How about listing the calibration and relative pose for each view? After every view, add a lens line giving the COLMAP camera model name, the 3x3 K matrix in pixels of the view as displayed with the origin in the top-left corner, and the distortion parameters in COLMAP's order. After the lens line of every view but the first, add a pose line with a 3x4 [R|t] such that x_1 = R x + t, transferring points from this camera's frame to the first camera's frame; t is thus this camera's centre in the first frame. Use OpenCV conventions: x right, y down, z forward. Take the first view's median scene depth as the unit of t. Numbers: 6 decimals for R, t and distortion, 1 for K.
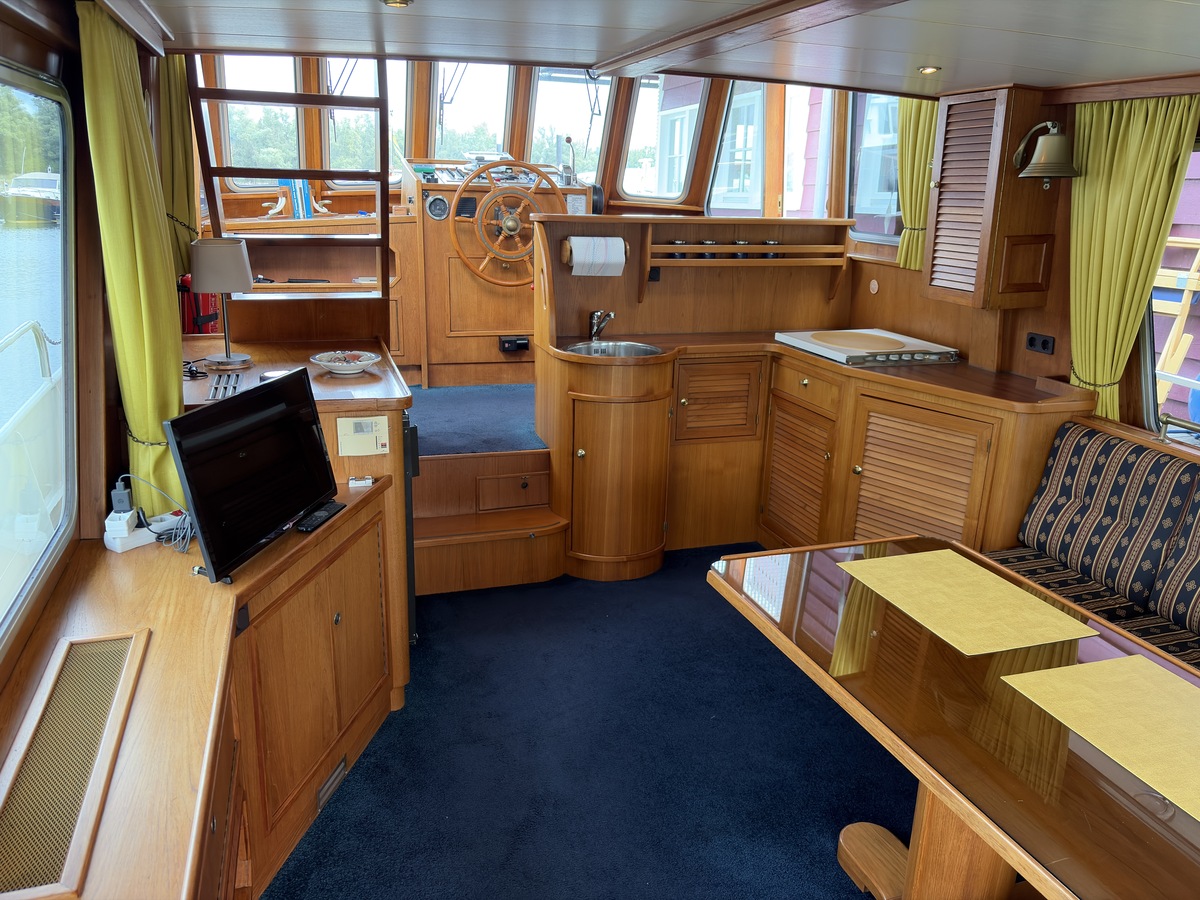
lens RADIAL K [[911.7, 0, 601.4], [0, 911.7, 459.4], [0, 0, 1]] dist [0.040771, -0.029080]
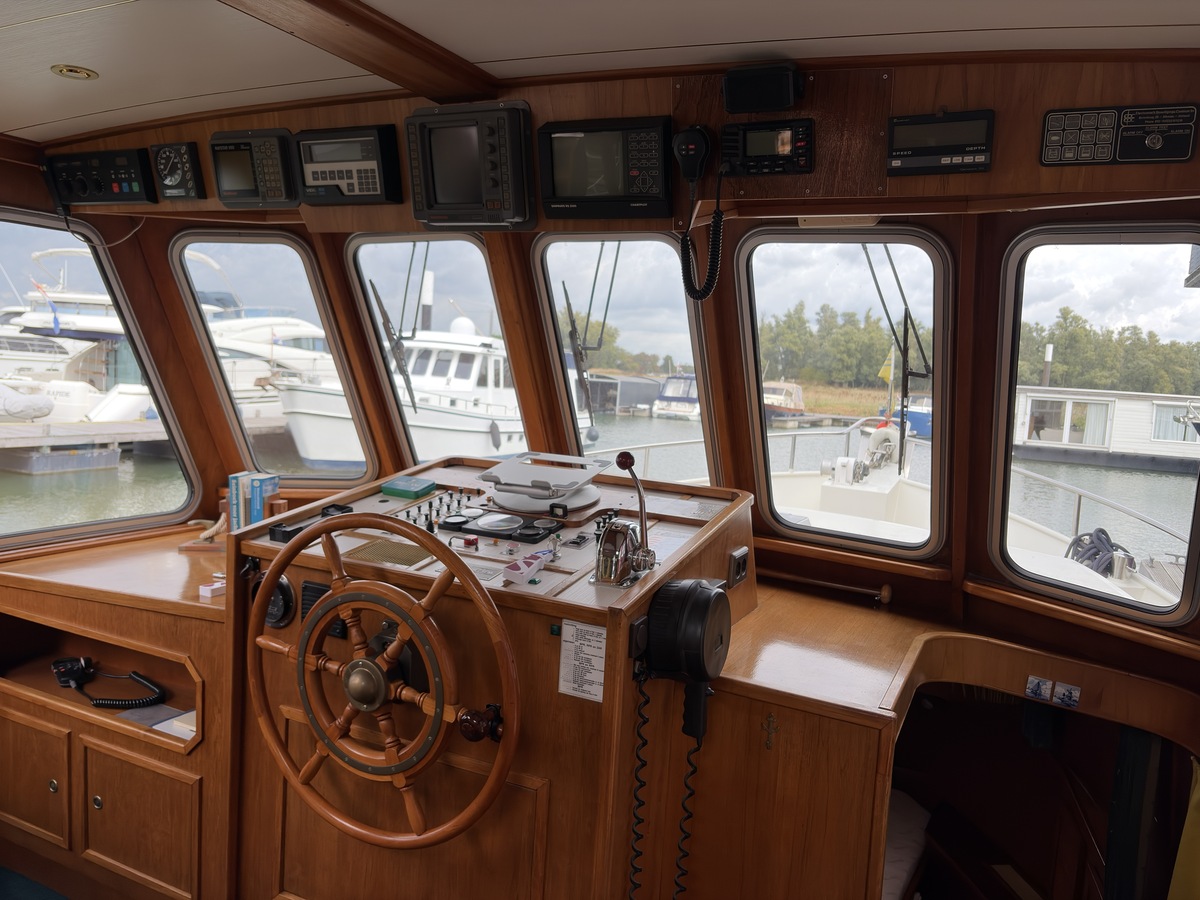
lens RADIAL K [[906.4, 0, 596.8], [0, 906.4, 460.2], [0, 0, 1]] dist [0.031707, -0.003430]
pose [[0.718862, 0.093741, -0.688804, 0.240610], [-0.239059, 0.963768, -0.118329, -0.378132], [0.652755, 0.249727, 0.715226, 0.923850]]
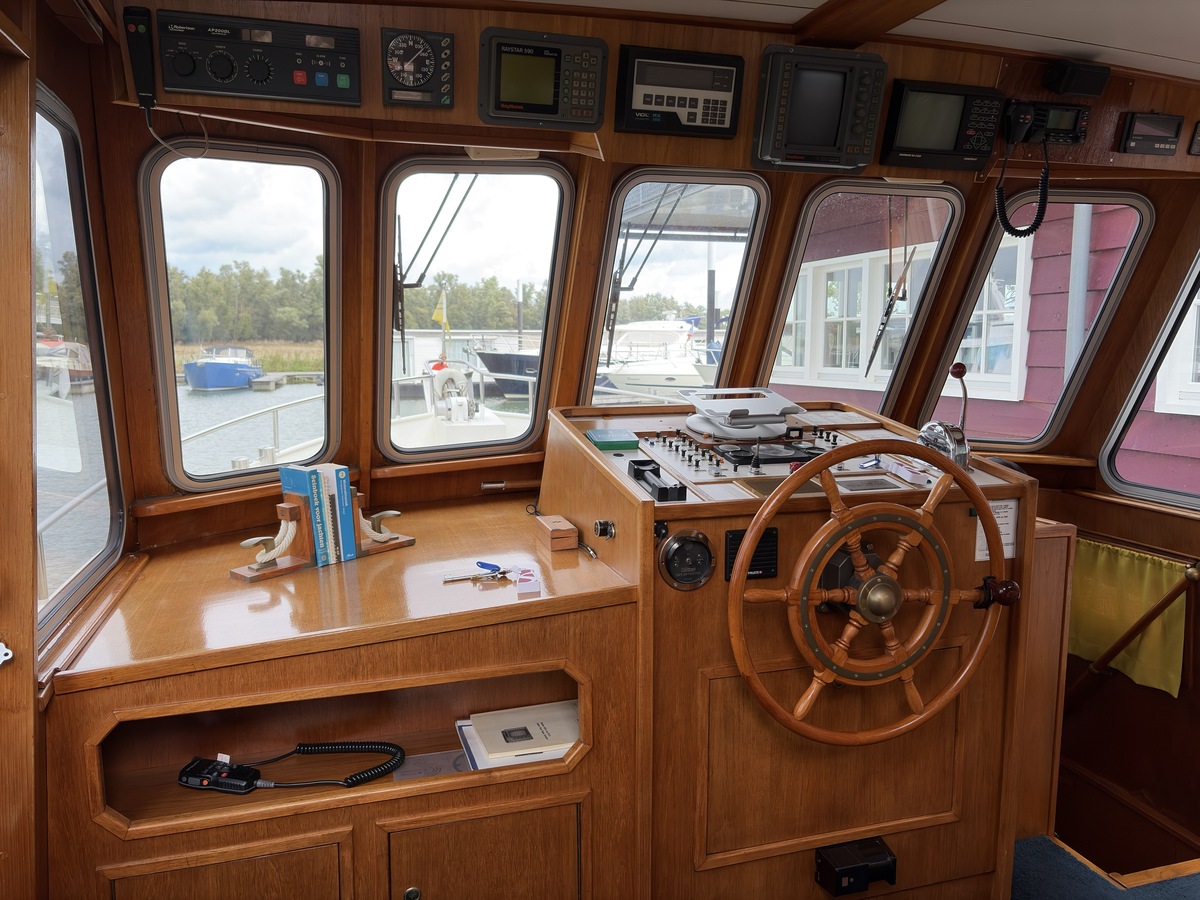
lens RADIAL K [[911.7, 0, 601.4], [0, 911.7, 459.4], [0, 0, 1]] dist [0.040771, -0.029080]
pose [[0.999645, -0.025678, -0.007127, -0.248388], [0.024304, 0.988175, -0.151393, -0.305416], [0.010930, 0.151166, 0.988448, 0.718889]]
